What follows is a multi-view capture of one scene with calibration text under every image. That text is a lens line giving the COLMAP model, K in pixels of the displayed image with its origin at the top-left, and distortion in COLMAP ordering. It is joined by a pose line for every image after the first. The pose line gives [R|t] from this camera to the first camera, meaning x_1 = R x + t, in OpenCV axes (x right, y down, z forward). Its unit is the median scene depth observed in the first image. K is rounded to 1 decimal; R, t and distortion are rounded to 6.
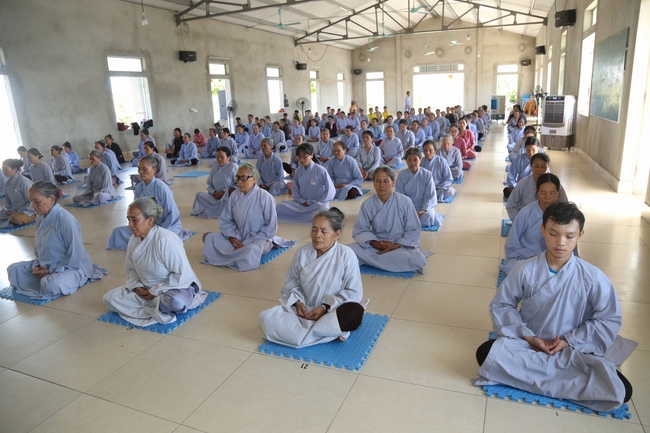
lens RADIAL K [[441.6, 0, 335.0], [0, 441.6, 216.1], [0, 0, 1]] dist [-0.127063, 0.074064]
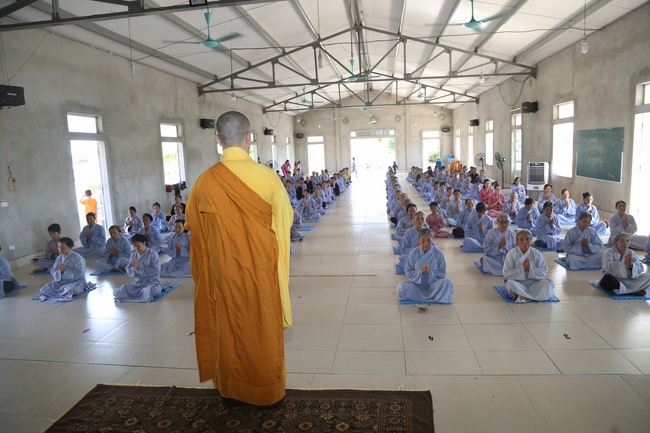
lens RADIAL K [[441.6, 0, 335.0], [0, 441.6, 216.1], [0, 0, 1]] dist [-0.127063, 0.074064]
pose [[0.963136, -0.031846, 0.267125, -0.242027], [0.065774, 0.990708, -0.119042, 0.008714], [-0.260852, 0.132223, 0.956281, -0.077001]]
